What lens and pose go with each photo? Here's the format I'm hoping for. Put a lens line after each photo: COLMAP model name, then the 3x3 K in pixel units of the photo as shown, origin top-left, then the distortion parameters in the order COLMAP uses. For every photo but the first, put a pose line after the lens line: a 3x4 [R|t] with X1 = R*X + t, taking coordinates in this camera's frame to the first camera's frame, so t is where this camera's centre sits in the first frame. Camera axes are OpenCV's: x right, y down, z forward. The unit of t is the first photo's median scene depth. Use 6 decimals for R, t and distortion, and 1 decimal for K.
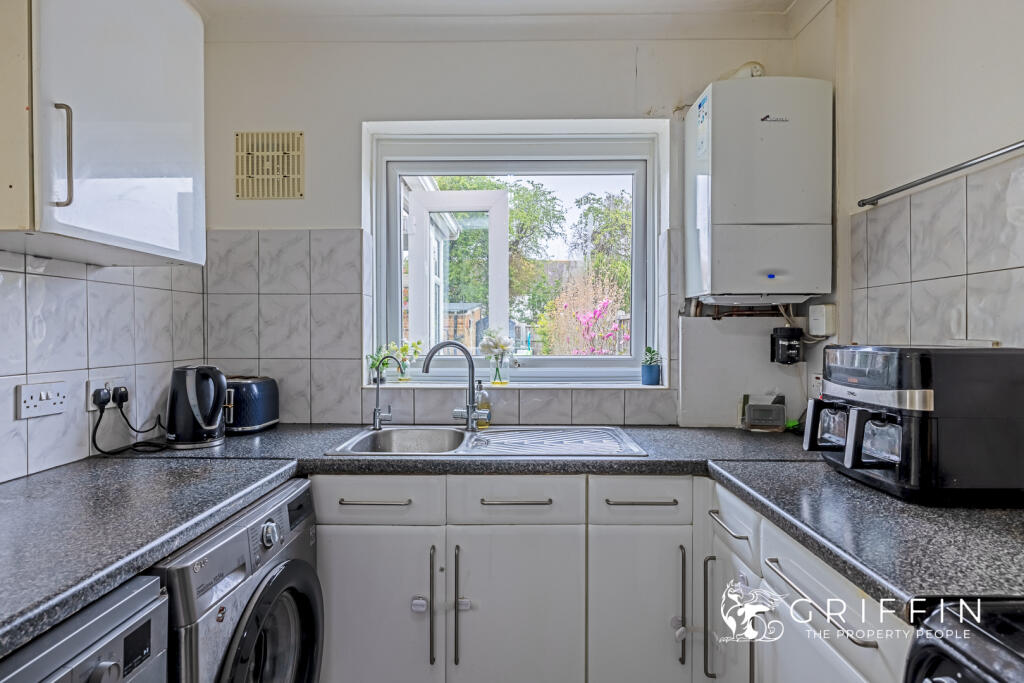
lens RADIAL K [[562.3, 0, 512.2], [0, 562.3, 337.6], [0, 0, 1]] dist [-0.004792, 0.001027]
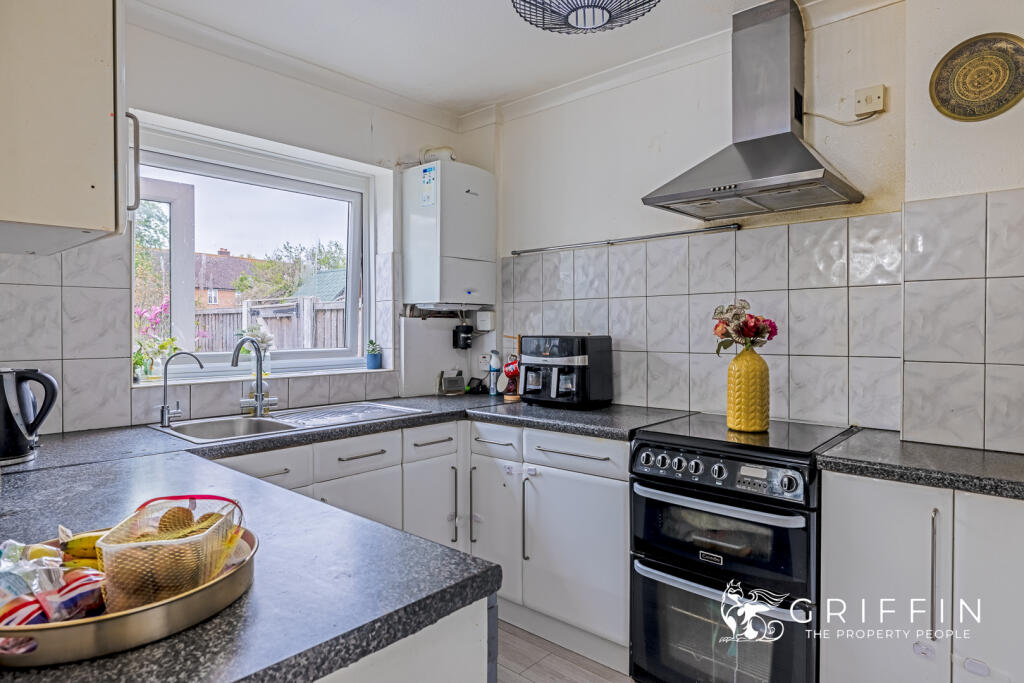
lens RADIAL K [[562.3, 0, 517.3], [0, 562.3, 336.5], [0, 0, 1]] dist [-0.004792, 0.001027]
pose [[0.664169, -0.012240, 0.747482, -0.566255], [0.008592, 0.999925, 0.008740, -0.000005], [-0.747533, 0.000618, 0.664225, -0.125139]]
